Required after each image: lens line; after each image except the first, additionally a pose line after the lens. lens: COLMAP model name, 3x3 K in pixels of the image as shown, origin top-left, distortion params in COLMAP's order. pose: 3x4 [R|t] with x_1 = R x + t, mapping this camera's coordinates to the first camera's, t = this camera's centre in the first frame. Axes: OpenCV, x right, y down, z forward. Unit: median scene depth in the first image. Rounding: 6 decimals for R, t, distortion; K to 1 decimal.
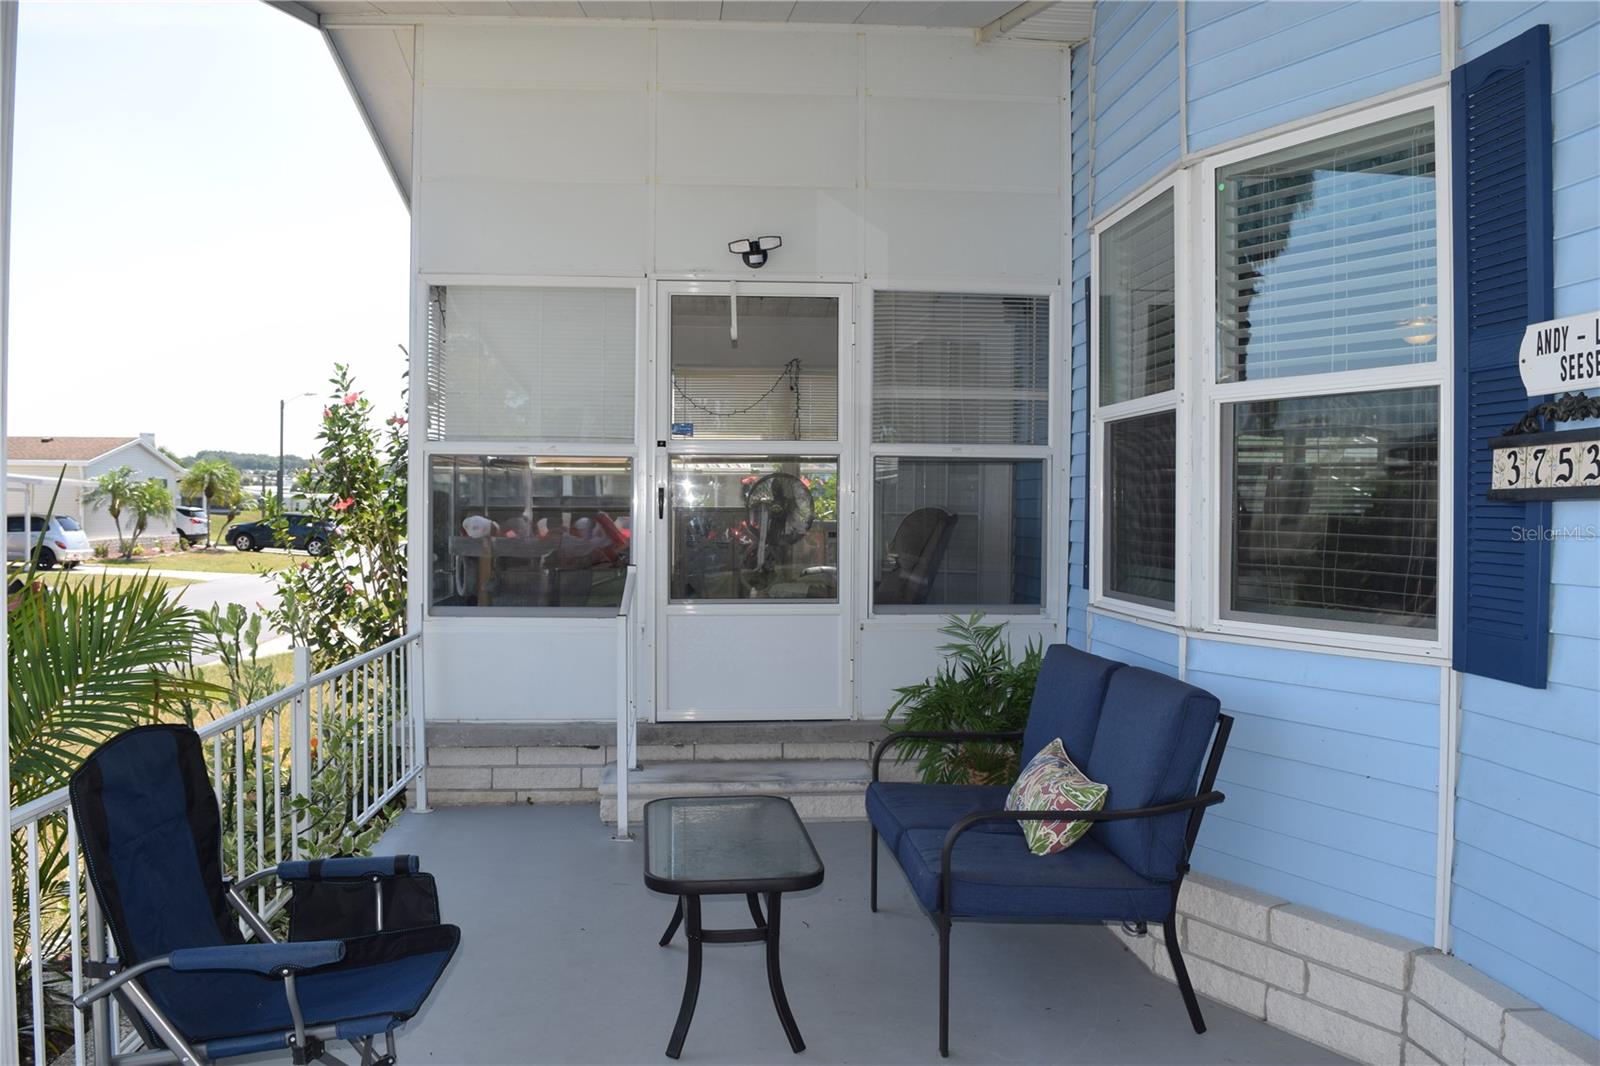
lens RADIAL K [[1244.3, 0, 800.0], [0, 1244.3, 533.0], [0, 0, 1]] dist [-0.094750, -0.006416]
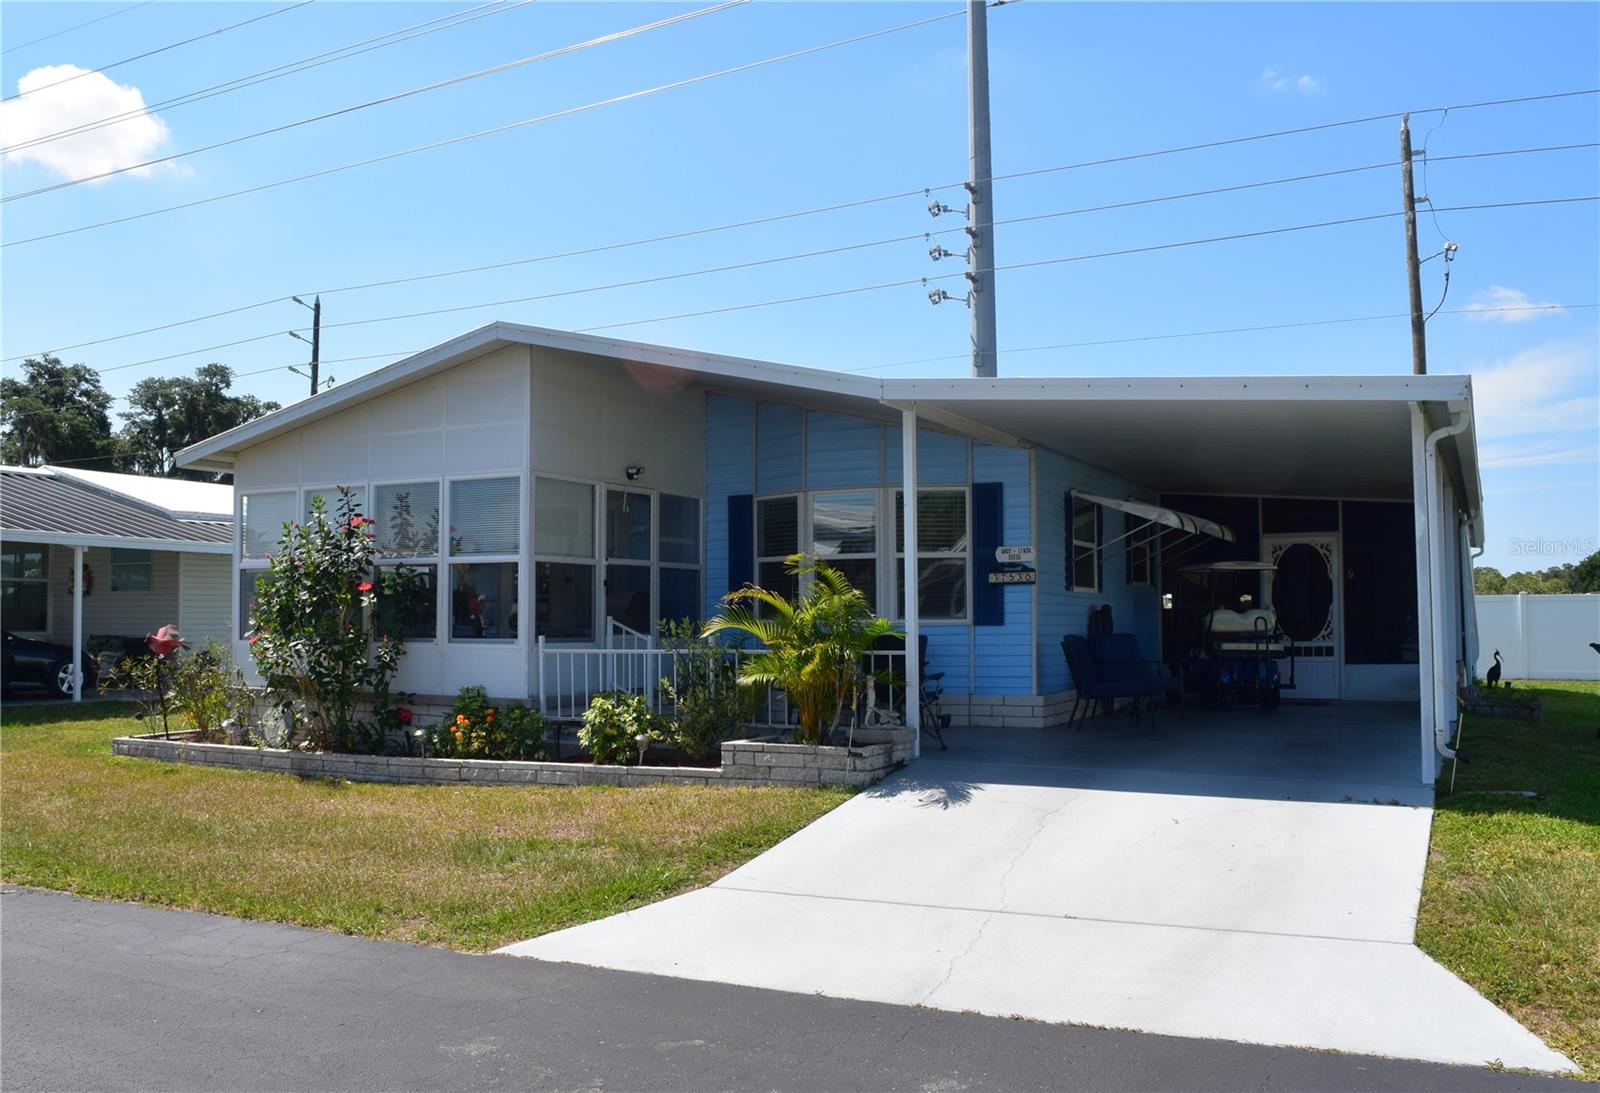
lens RADIAL K [[1303.5, 0, 800.0], [0, 1303.5, 546.5], [0, 0, 1]] dist [-0.074444, -0.000343]
pose [[0.535390, 0.036593, 0.843812, -3.602649], [0.024863, 0.997945, -0.059052, 0.091501], [-0.844239, 0.052596, 0.533380, -0.925561]]
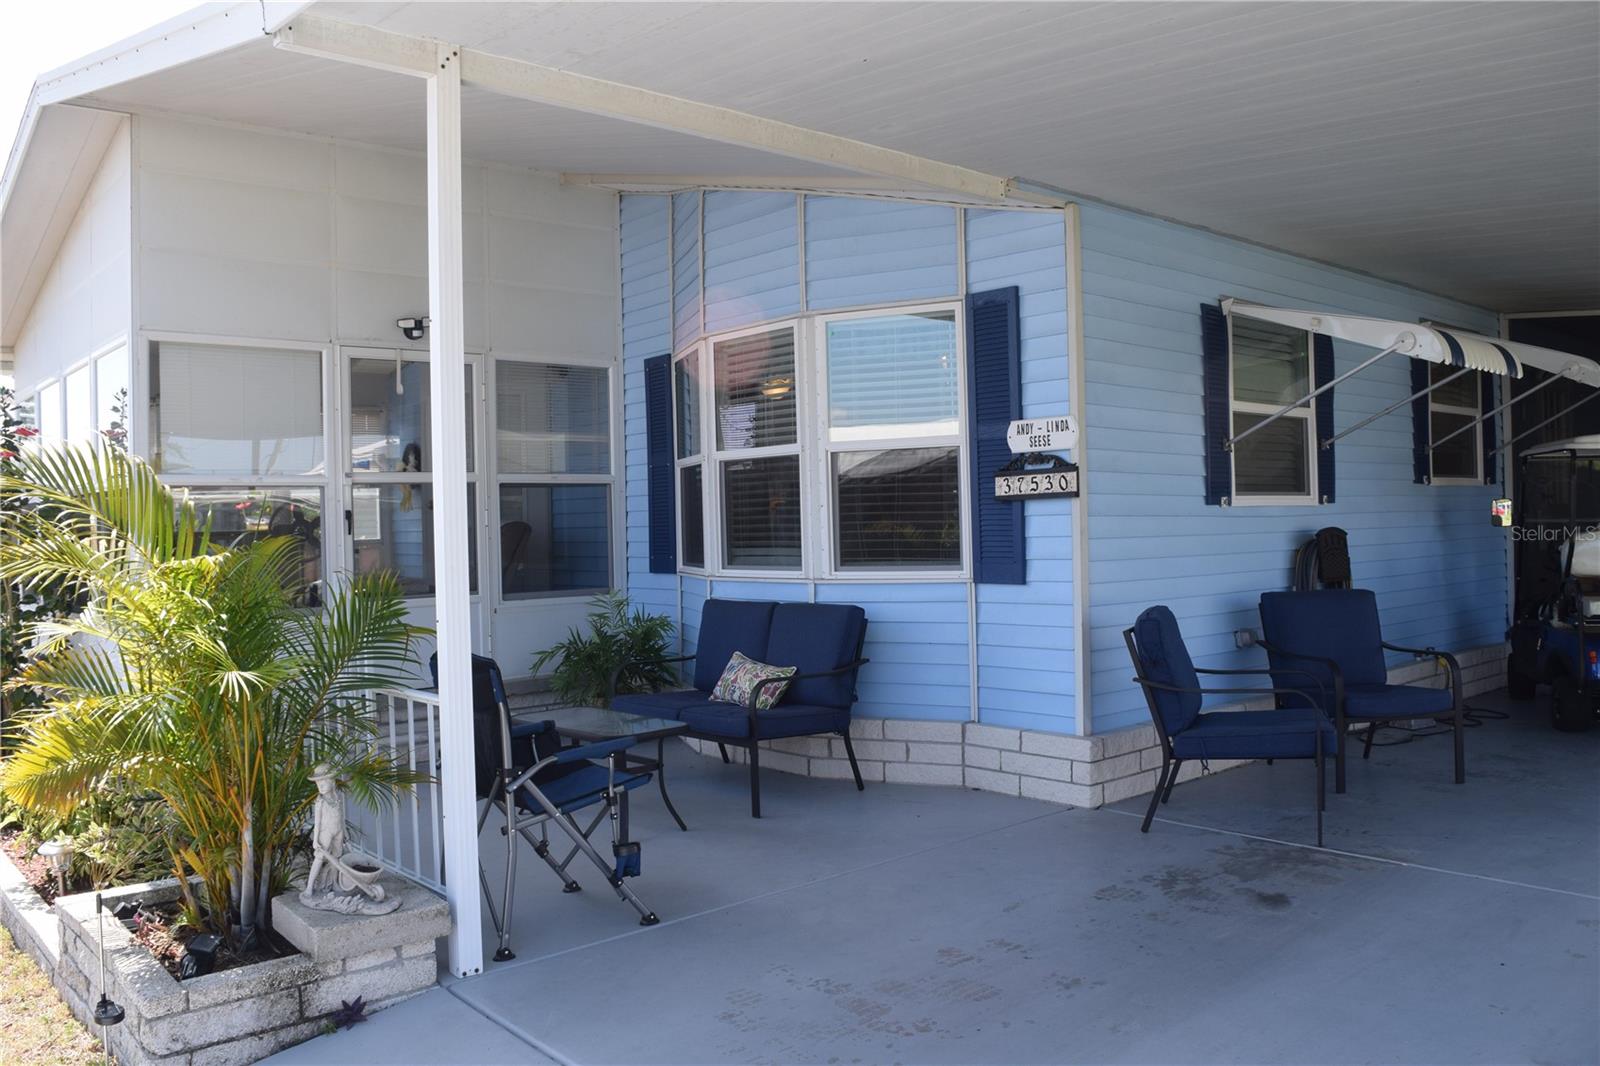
lens RADIAL K [[1251.9, 0, 800.0], [0, 1251.9, 533.0], [0, 0, 1]] dist [-0.098202, 0.027224]
pose [[0.803378, -0.035069, 0.594436, -0.965170], [0.044586, 0.999005, -0.001321, 0.016659], [-0.593798, 0.027565, 0.804142, -0.551299]]
